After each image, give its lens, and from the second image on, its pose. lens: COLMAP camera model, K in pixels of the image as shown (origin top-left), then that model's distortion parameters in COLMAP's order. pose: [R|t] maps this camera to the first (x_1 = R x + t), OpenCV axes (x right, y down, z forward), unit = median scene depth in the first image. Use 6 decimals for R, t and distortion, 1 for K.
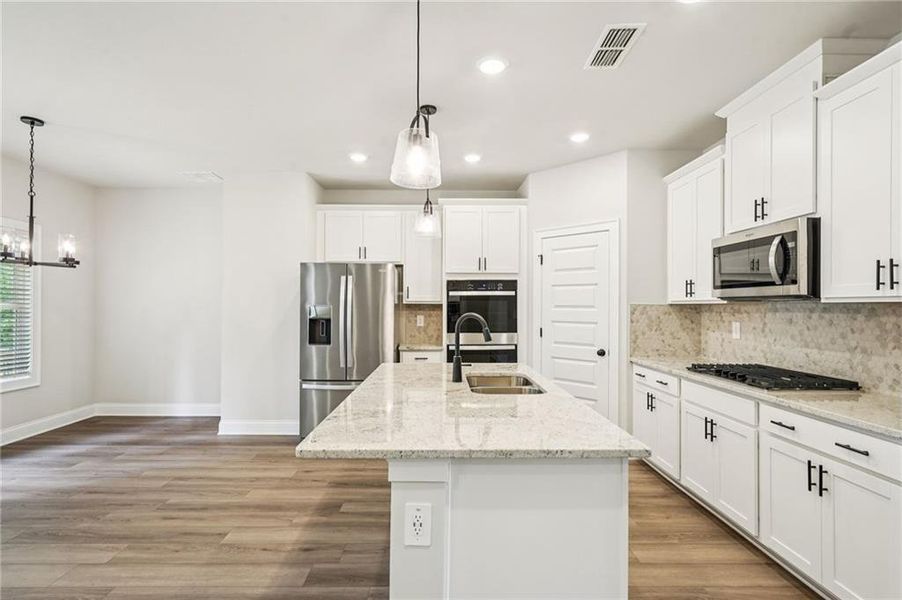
lens RADIAL K [[437.8, 0, 443.9], [0, 437.8, 303.3], [0, 0, 1]] dist [-0.000053, 0.003928]
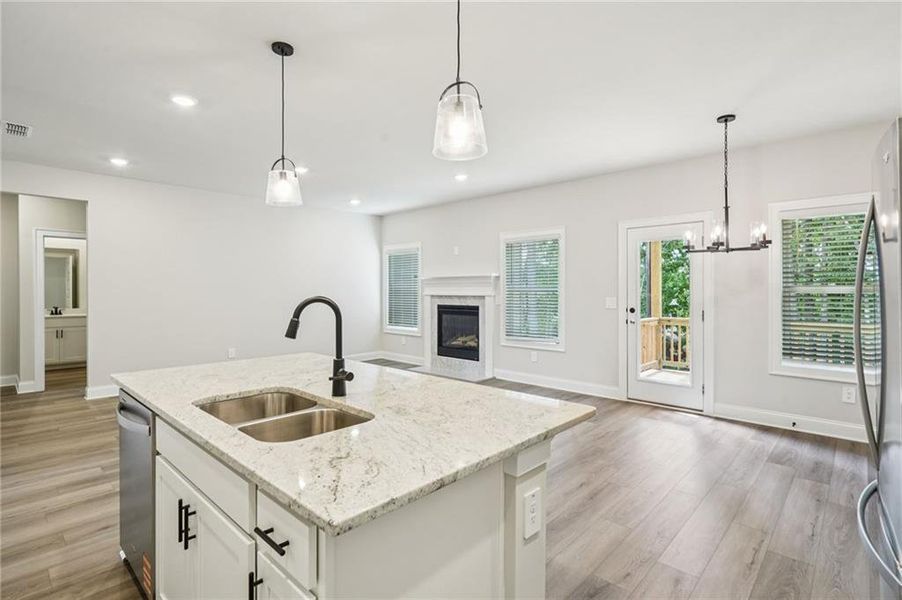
lens RADIAL K [[437.8, 0, 446.6], [0, 437.8, 291.0], [0, 0, 1]] dist [-0.000053, 0.003928]
pose [[-0.696051, -0.001912, -0.717989, 0.309264], [0.001893, 0.999988, -0.004499, 0.013935], [0.717989, -0.004491, -0.696040, 1.219654]]
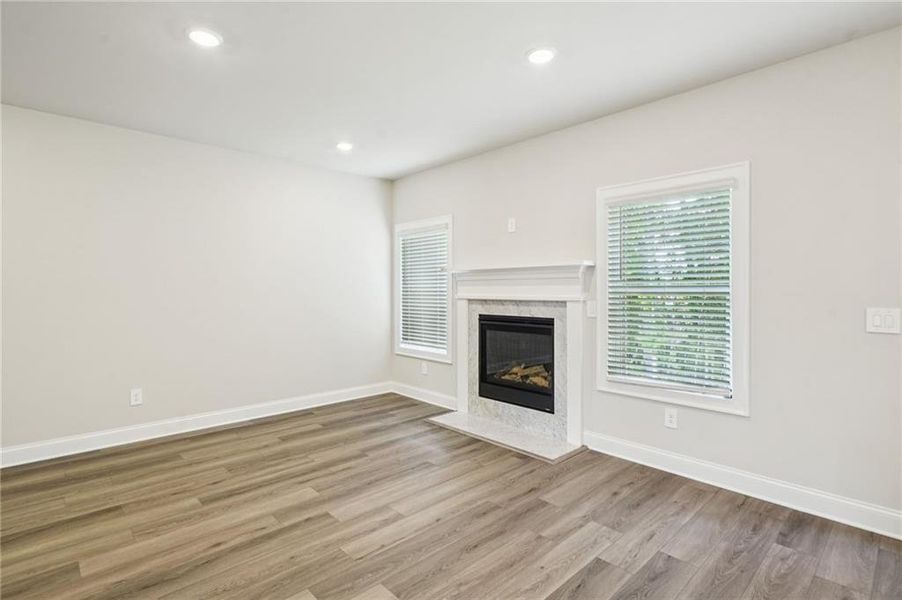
lens RADIAL K [[437.8, 0, 441.0], [0, 437.8, 290.4], [0, 0, 1]] dist [-0.000053, 0.003928]
pose [[-0.742165, -0.001360, -0.670216, -0.229717], [0.002406, 0.999986, -0.004693, 0.004711], [0.670213, -0.005096, -0.742151, 0.597671]]
